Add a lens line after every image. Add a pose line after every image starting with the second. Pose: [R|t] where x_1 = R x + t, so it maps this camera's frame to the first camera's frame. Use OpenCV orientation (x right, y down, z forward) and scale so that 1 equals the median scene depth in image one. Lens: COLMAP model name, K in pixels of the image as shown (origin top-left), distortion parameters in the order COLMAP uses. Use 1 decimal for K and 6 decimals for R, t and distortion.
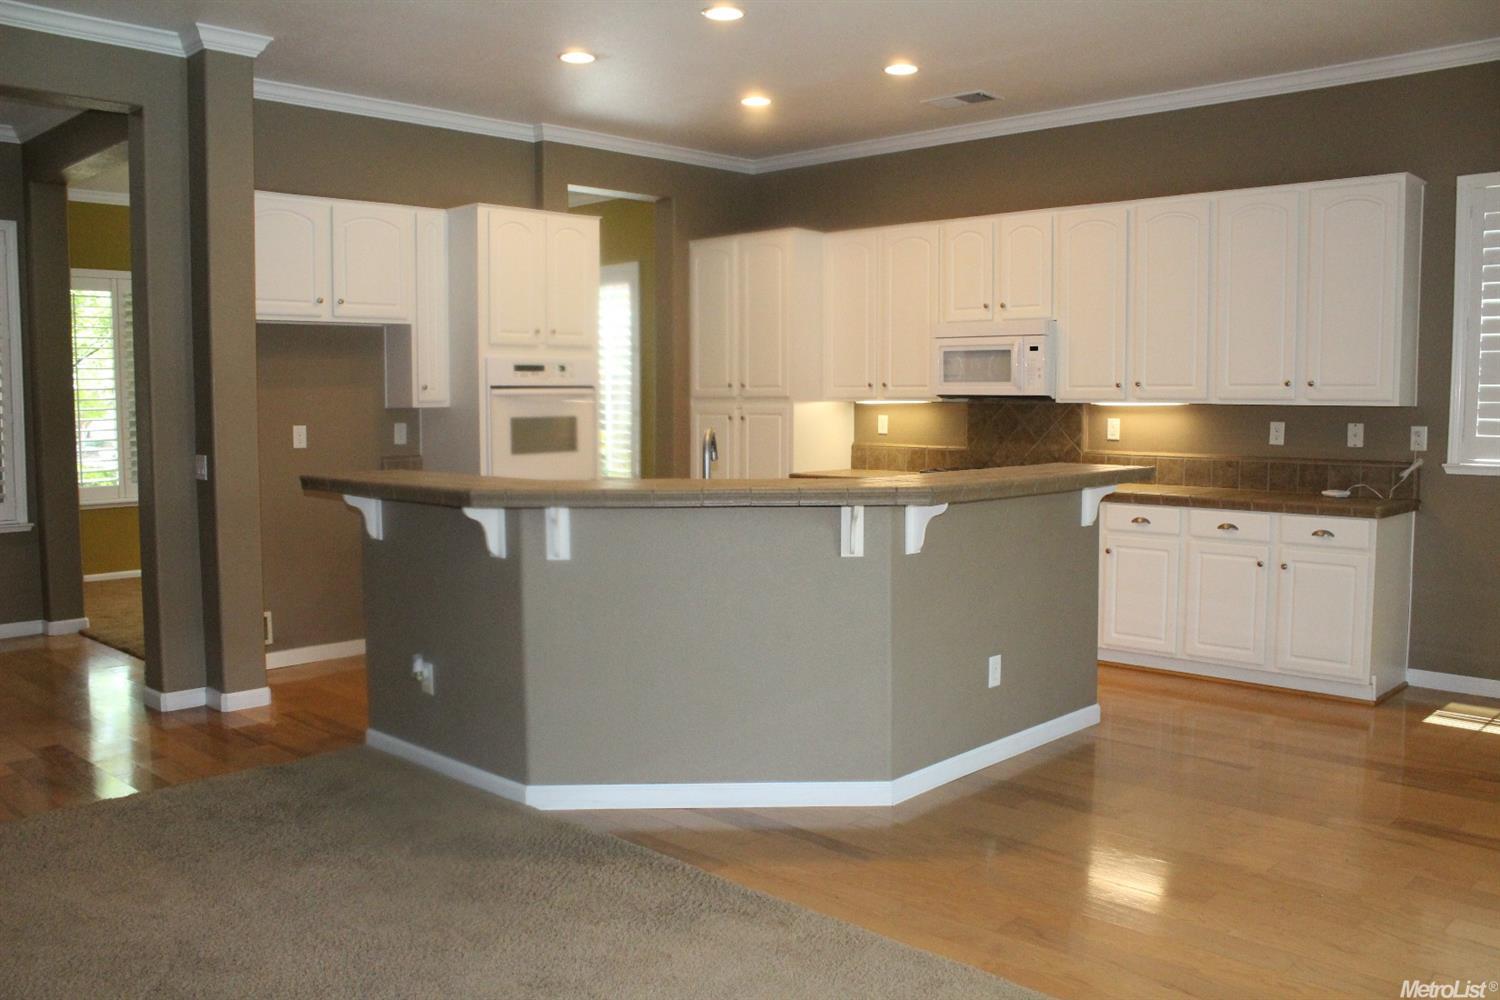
lens RADIAL K [[1255.5, 0, 738.0], [0, 1255.5, 503.4], [0, 0, 1]] dist [-0.175289, 0.160384]
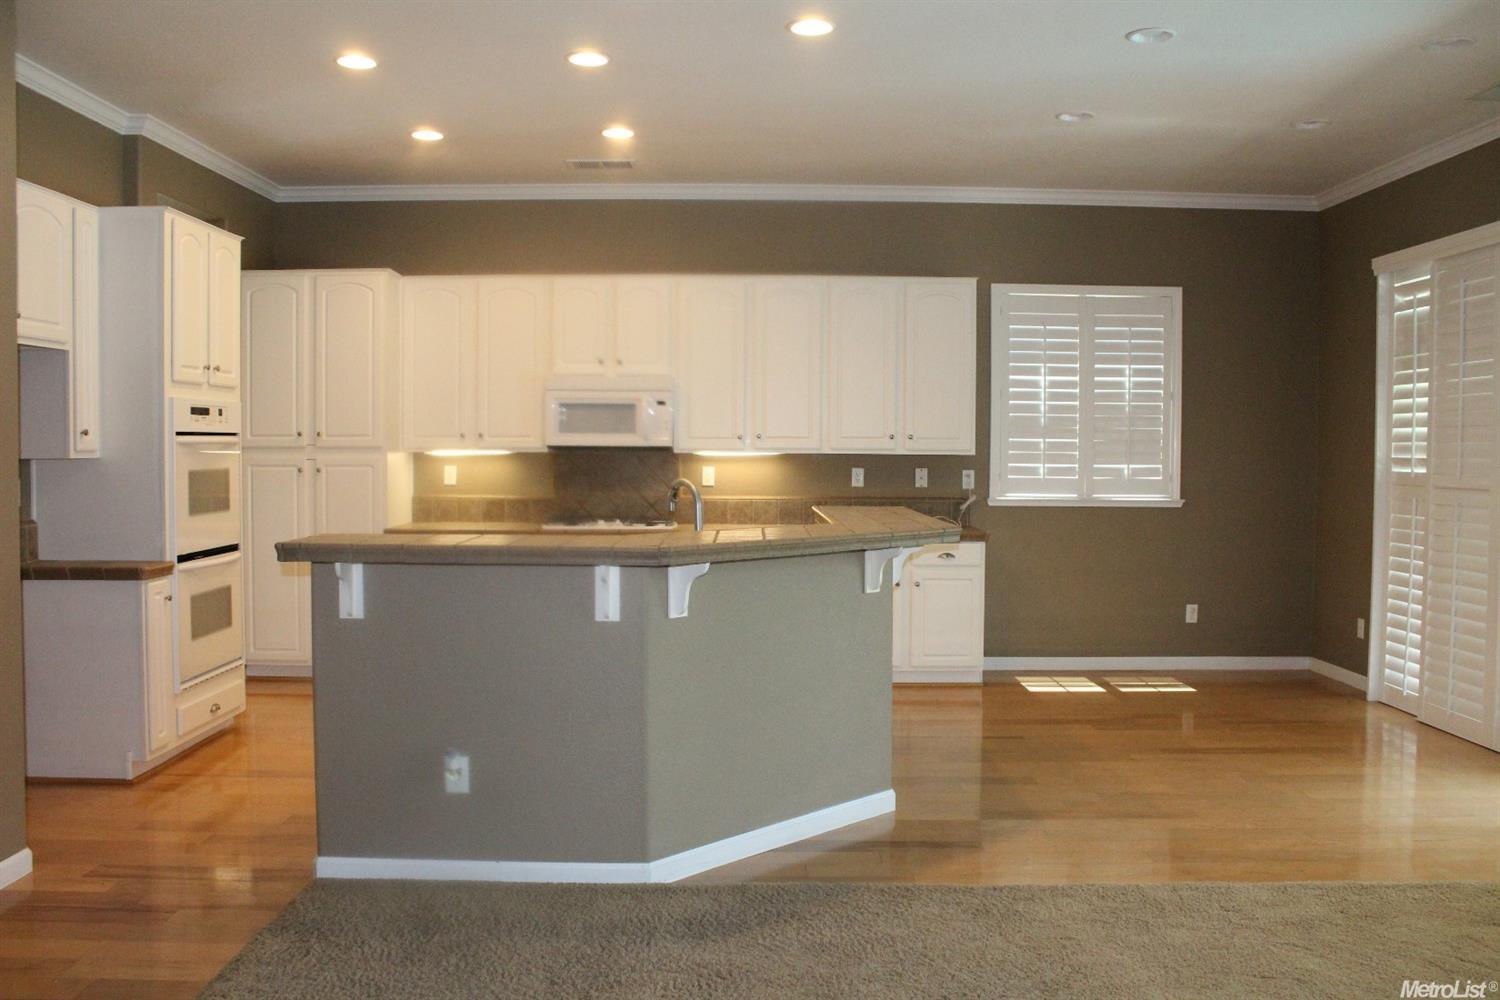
lens RADIAL K [[1255.5, 0, 738.0], [0, 1255.5, 503.4], [0, 0, 1]] dist [-0.175289, 0.160384]
pose [[0.727385, -0.024417, 0.685796, -0.471364], [0.051592, 0.998484, -0.019170, -0.013180], [-0.684288, 0.049326, 0.727542, 0.168030]]
